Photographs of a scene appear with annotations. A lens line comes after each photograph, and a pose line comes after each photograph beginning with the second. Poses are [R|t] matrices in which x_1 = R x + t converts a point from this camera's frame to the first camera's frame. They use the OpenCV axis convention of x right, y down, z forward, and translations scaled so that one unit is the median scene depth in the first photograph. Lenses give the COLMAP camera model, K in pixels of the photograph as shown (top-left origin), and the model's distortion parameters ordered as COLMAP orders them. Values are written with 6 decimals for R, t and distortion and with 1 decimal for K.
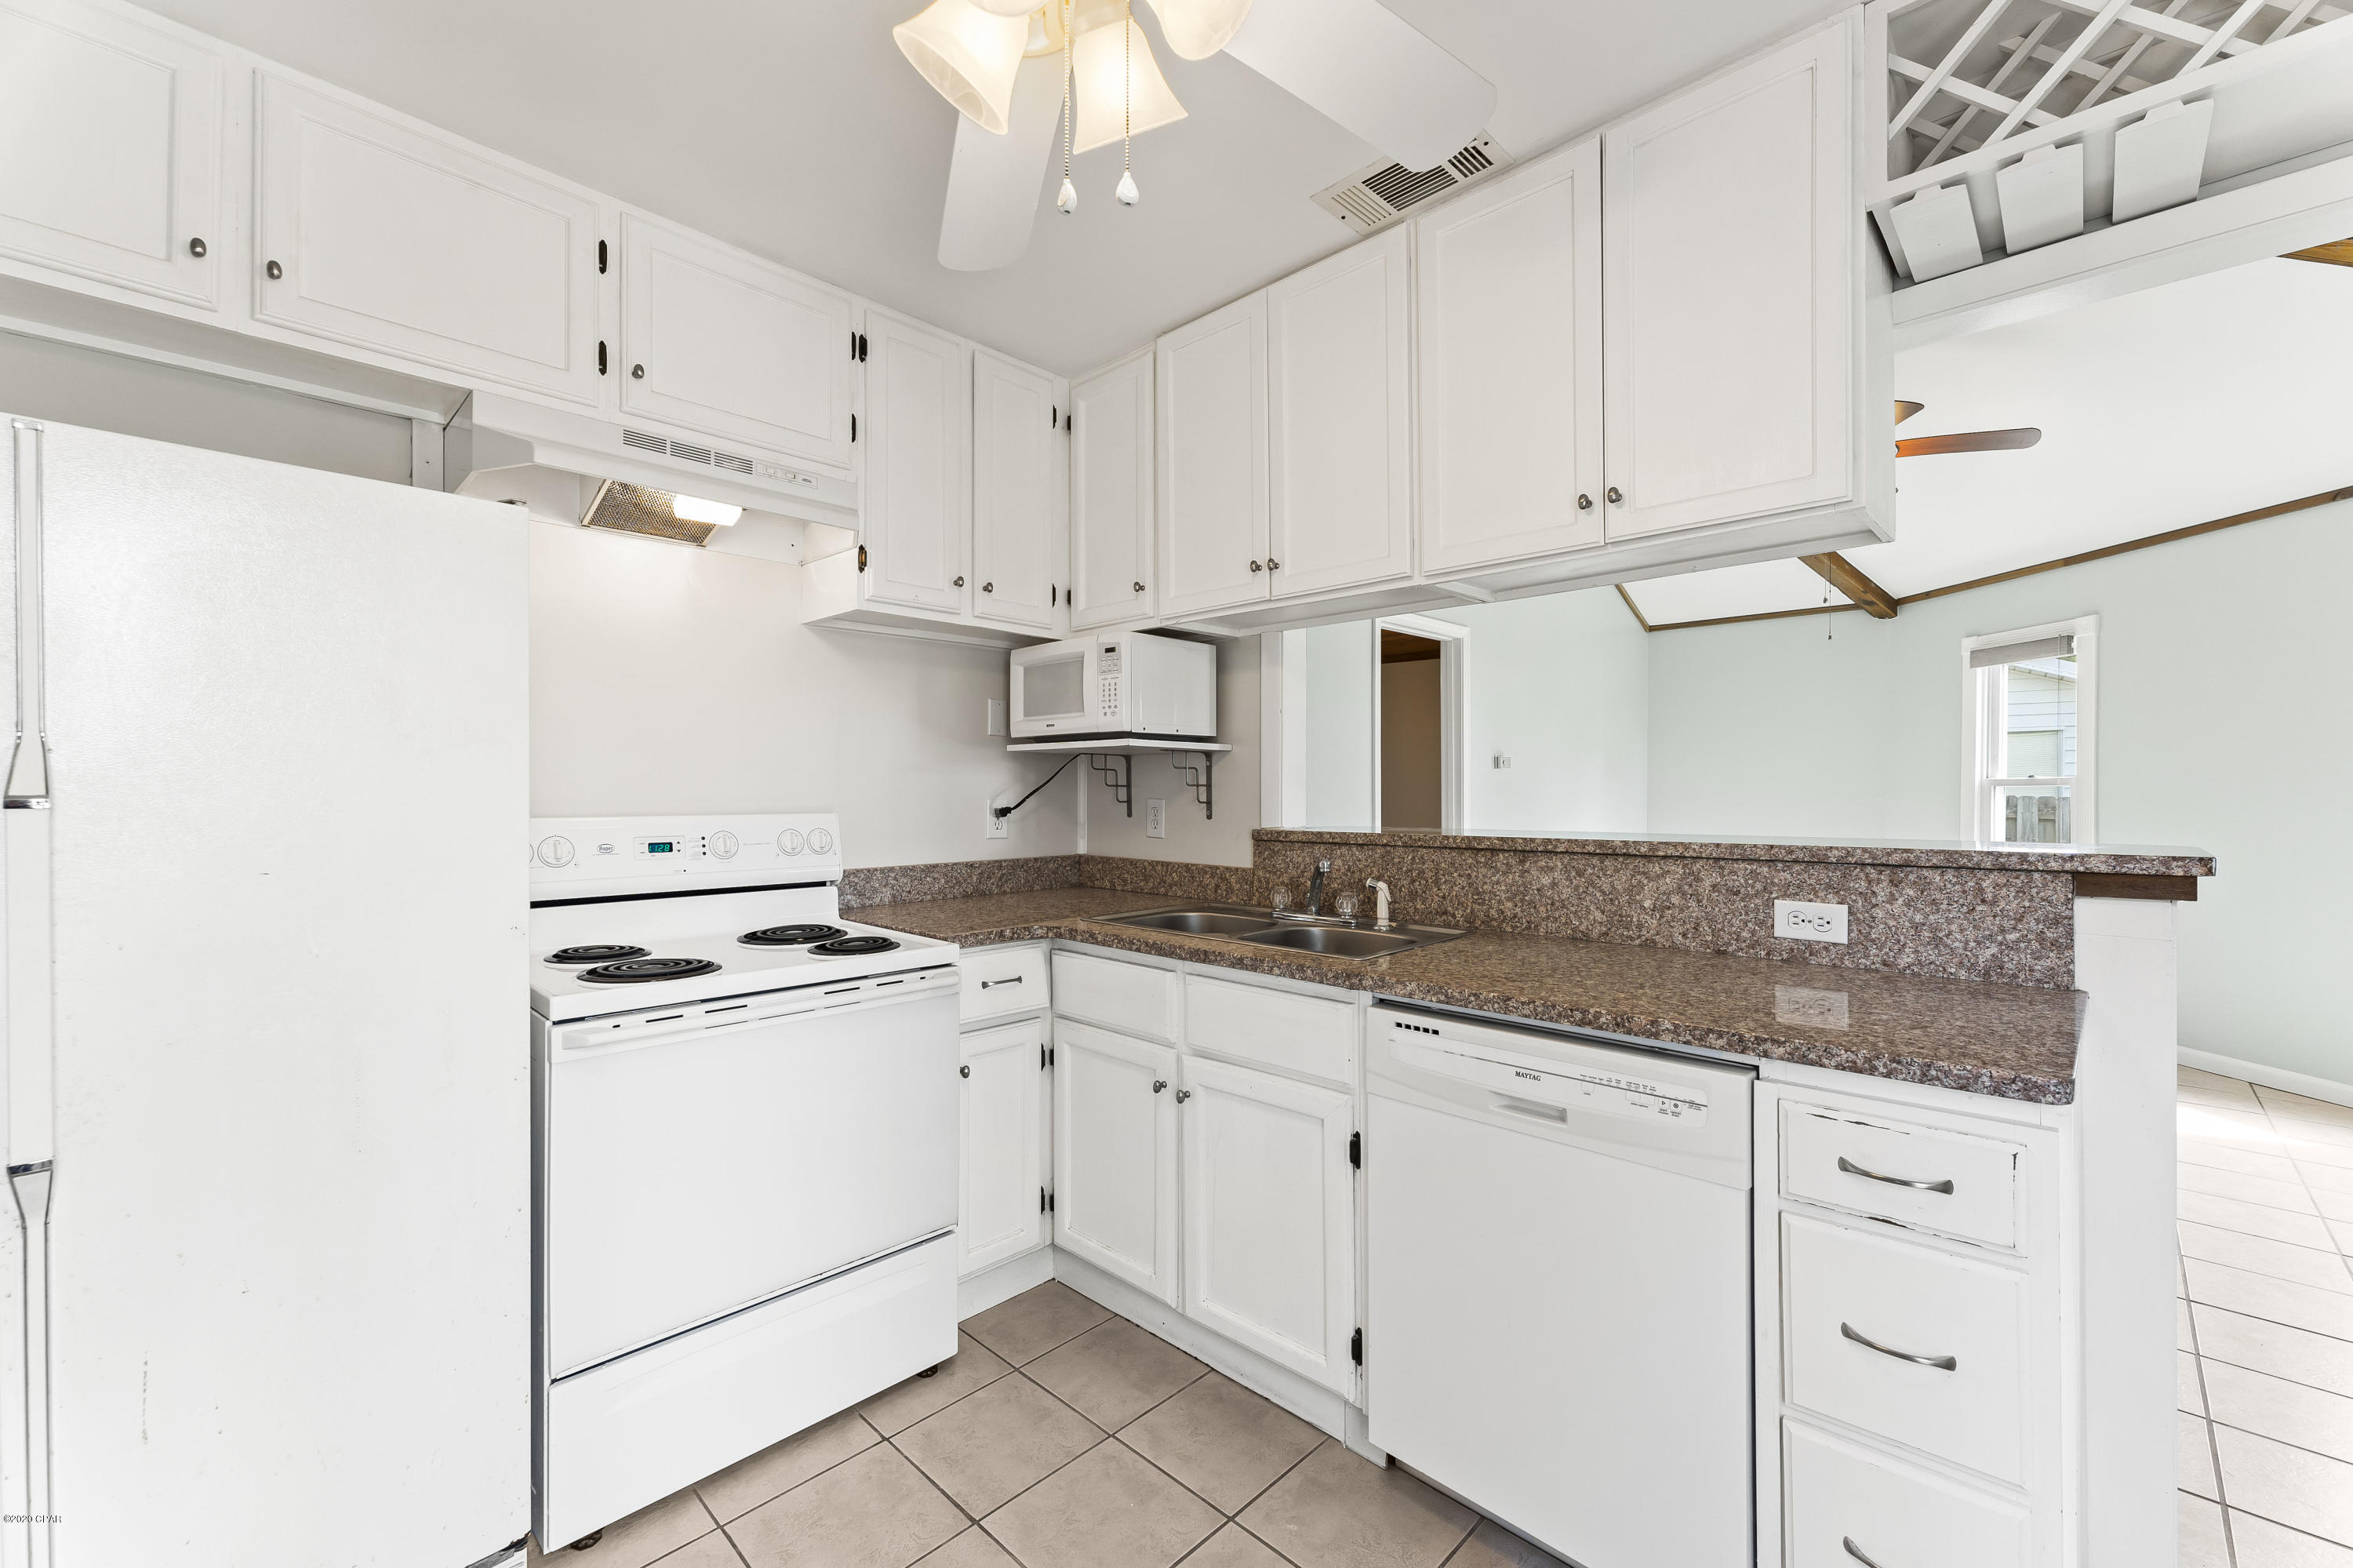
lens RADIAL K [[948.2, 0, 1178.0], [0, 948.2, 789.1], [0, 0, 1]] dist [0.002520, 0.000143]
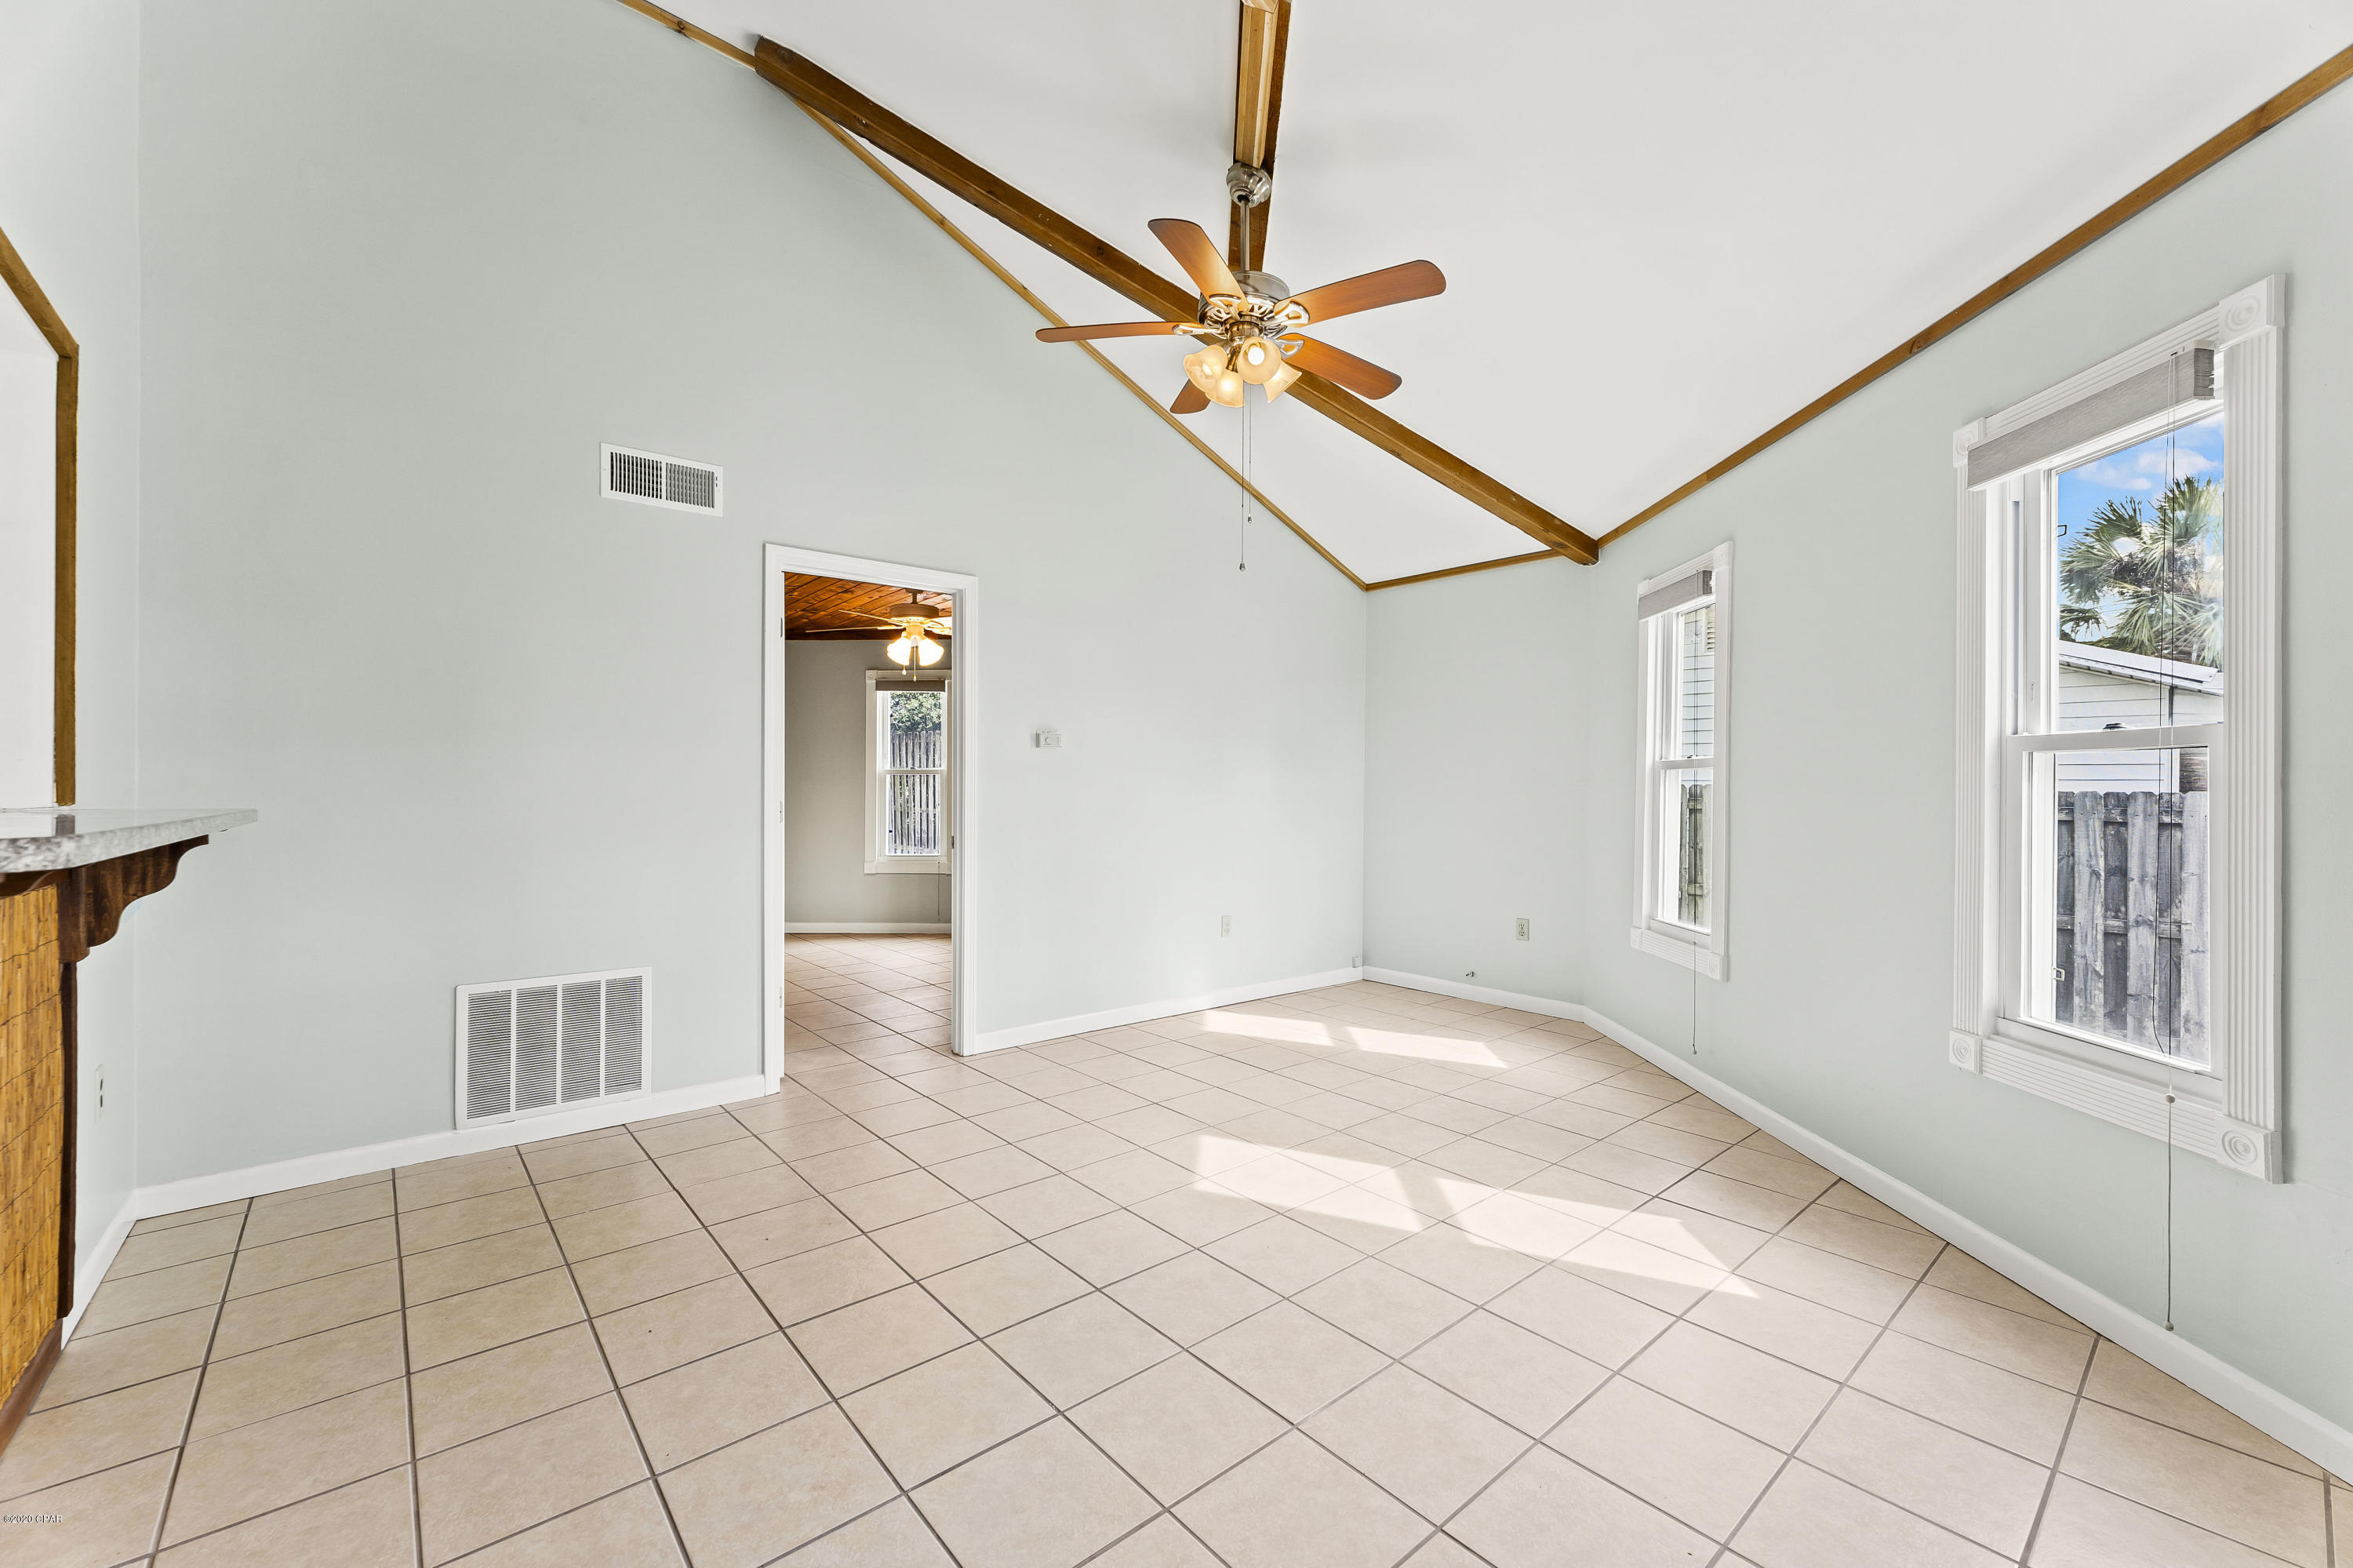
lens RADIAL K [[943.5, 0, 1176.5], [0, 943.5, 784.0], [0, 0, 1]] dist [0.000542, -0.000064]
pose [[0.995686, 0.002495, -0.092750, 1.434775], [-0.002473, 0.999997, 0.000360, 0.024595], [0.092751, -0.000129, 0.995689, 0.510182]]
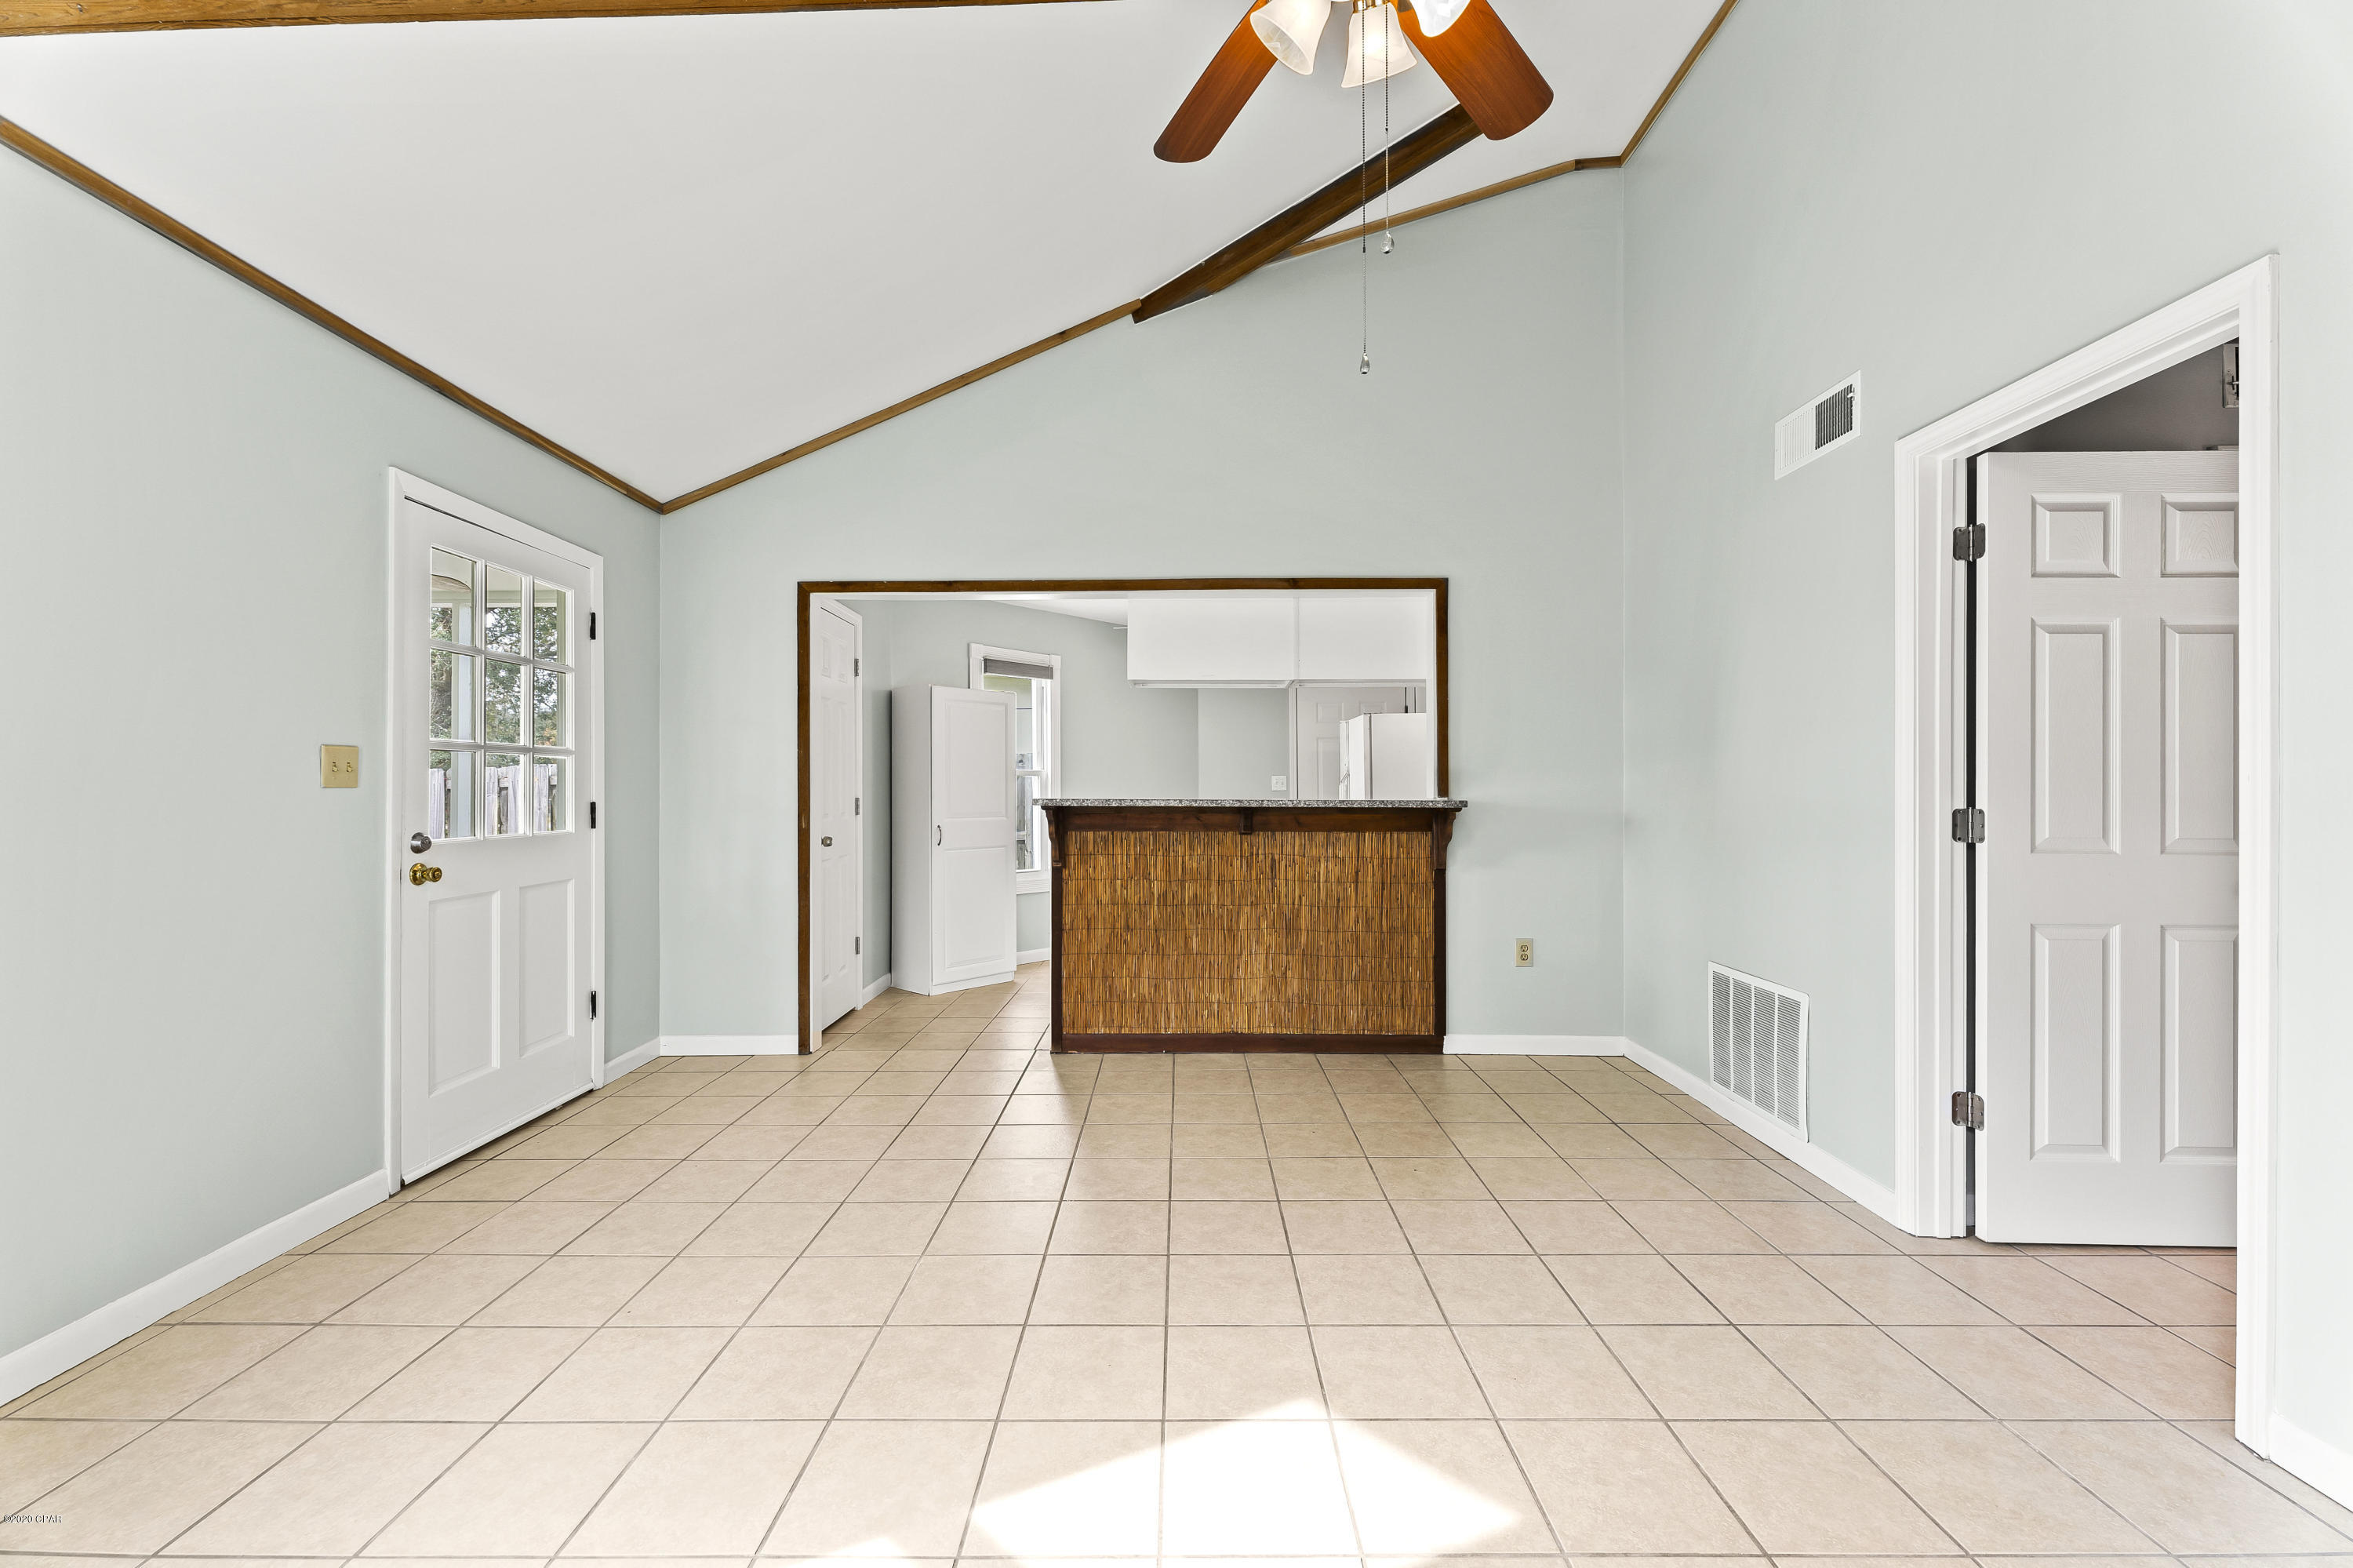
lens RADIAL K [[943.5, 0, 1176.5], [0, 943.5, 784.0], [0, 0, 1]] dist [0.000542, -0.000064]
pose [[-0.720695, -0.003382, -0.693244, 2.067316], [0.002216, 0.999972, -0.007183, 0.035307], [0.693249, -0.006713, -0.720667, 2.498198]]
